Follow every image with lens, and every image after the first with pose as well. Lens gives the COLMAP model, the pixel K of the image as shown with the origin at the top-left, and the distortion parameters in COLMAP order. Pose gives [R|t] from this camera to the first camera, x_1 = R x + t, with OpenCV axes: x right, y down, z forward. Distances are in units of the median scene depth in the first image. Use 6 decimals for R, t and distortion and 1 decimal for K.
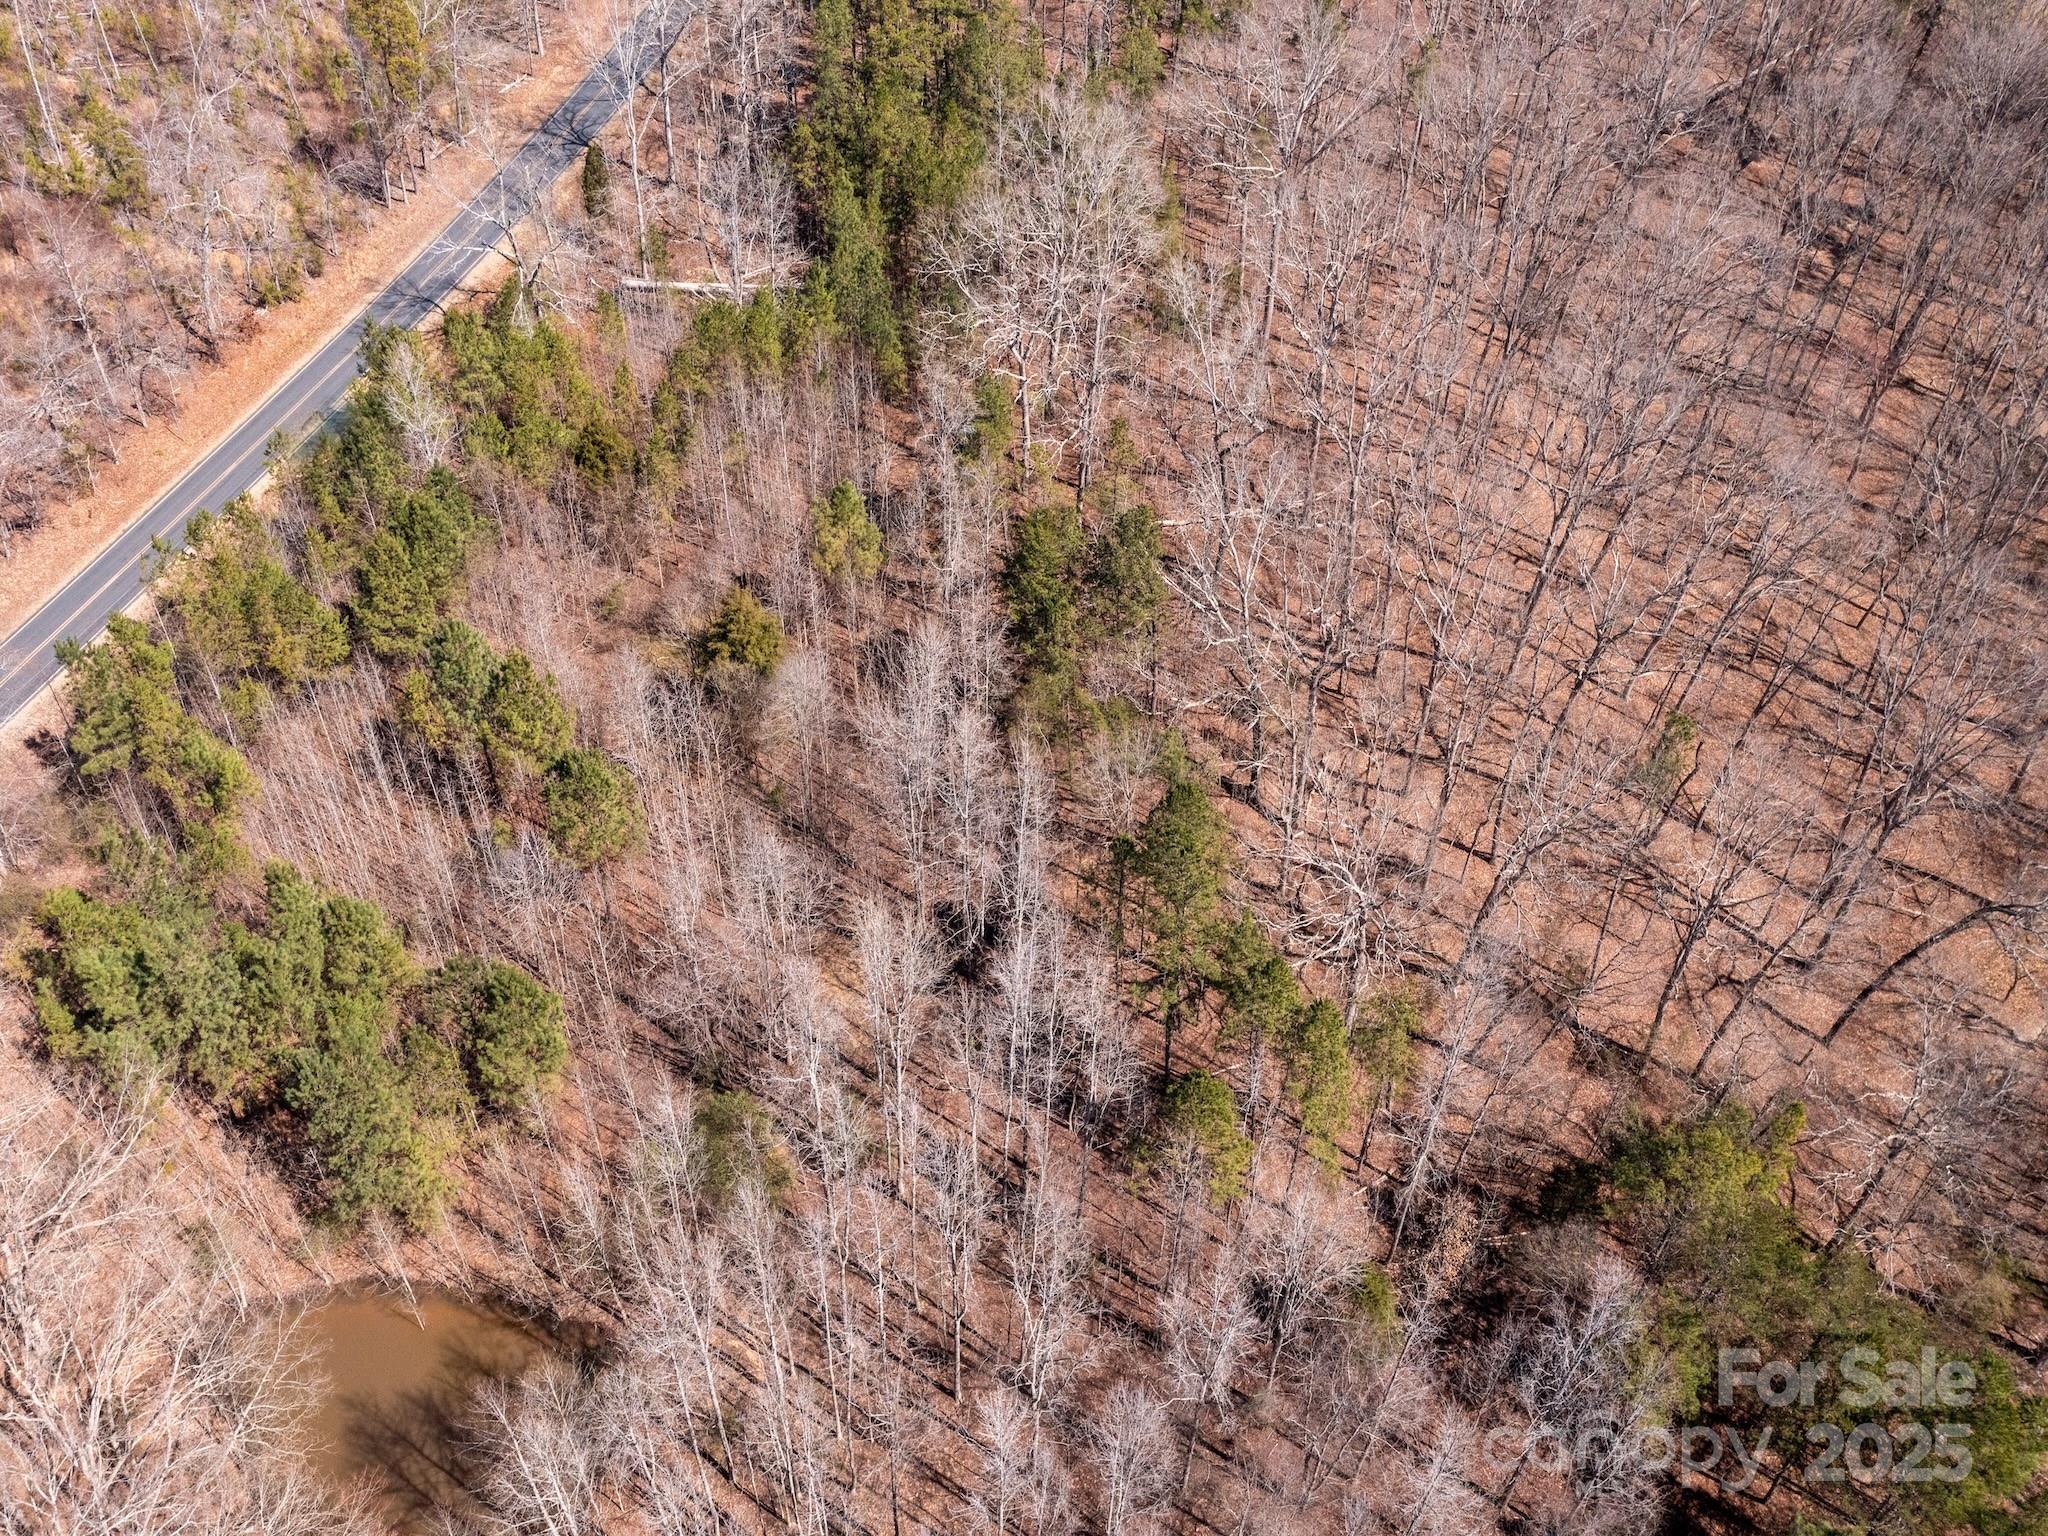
lens RADIAL K [[1665.1, 0, 1024.0], [0, 1665.1, 768.0], [0, 0, 1]] dist [0.002616, -0.065224]
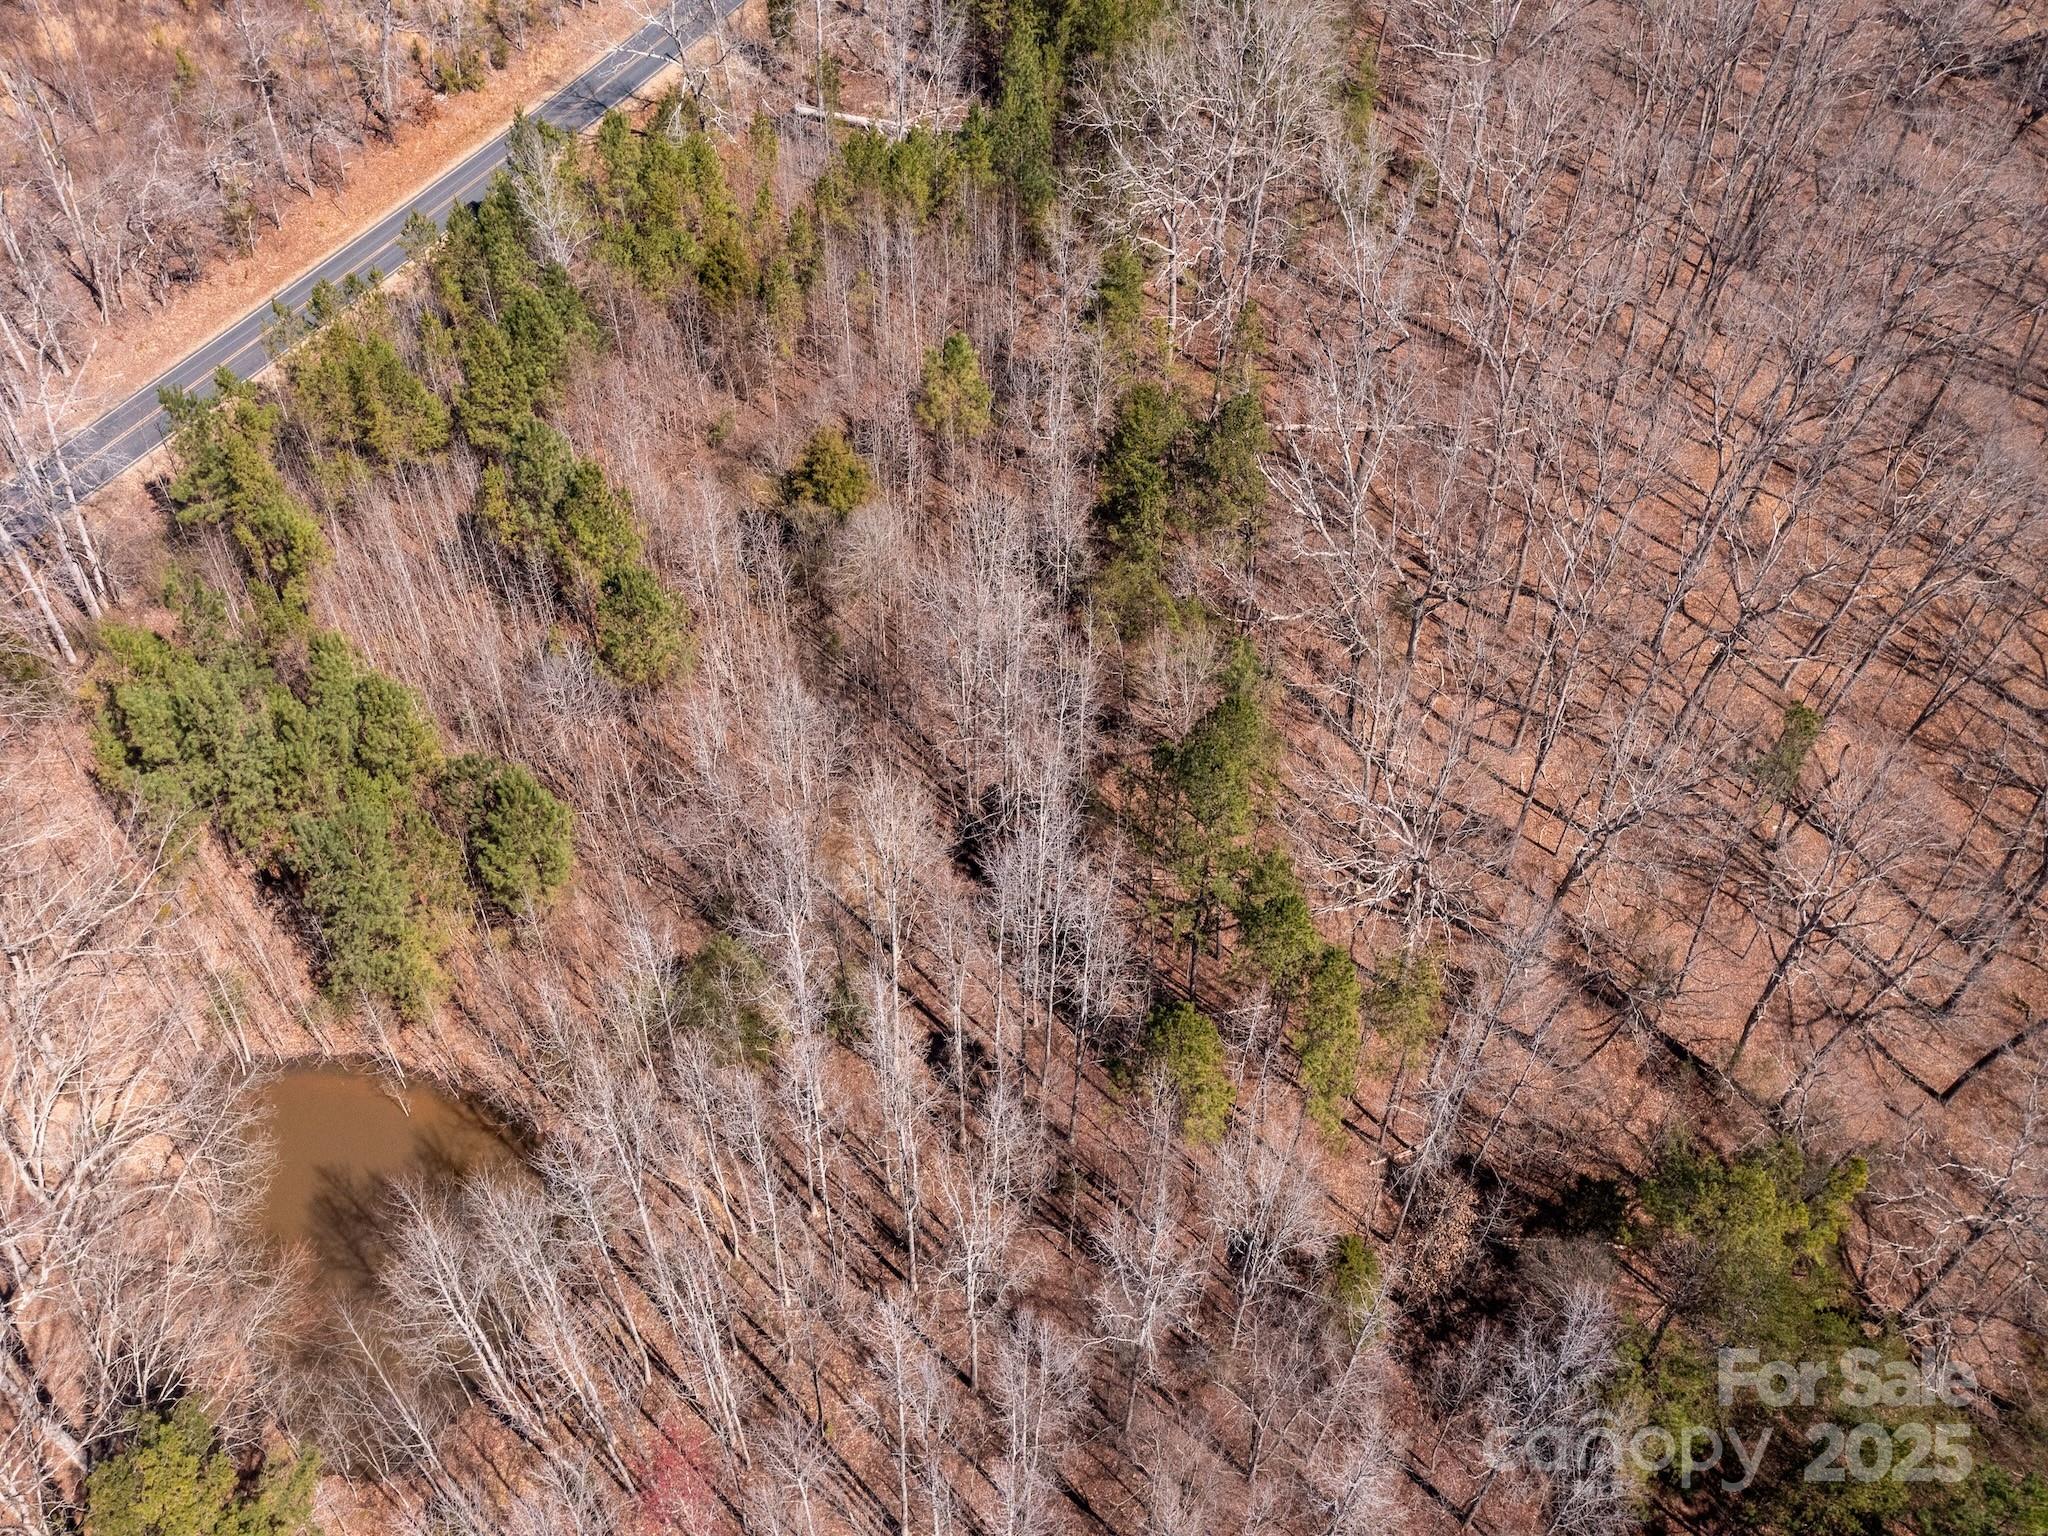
lens RADIAL K [[1669.9, 0, 1023.9], [0, 1669.9, 723.9], [0, 0, 1]] dist [-0.013612, -0.006024]
pose [[0.978007, 0.157704, -0.136496, 0.097466], [-0.153348, 0.987282, 0.041924, 0.003659], [0.141372, -0.020070, 0.989753, 0.053059]]
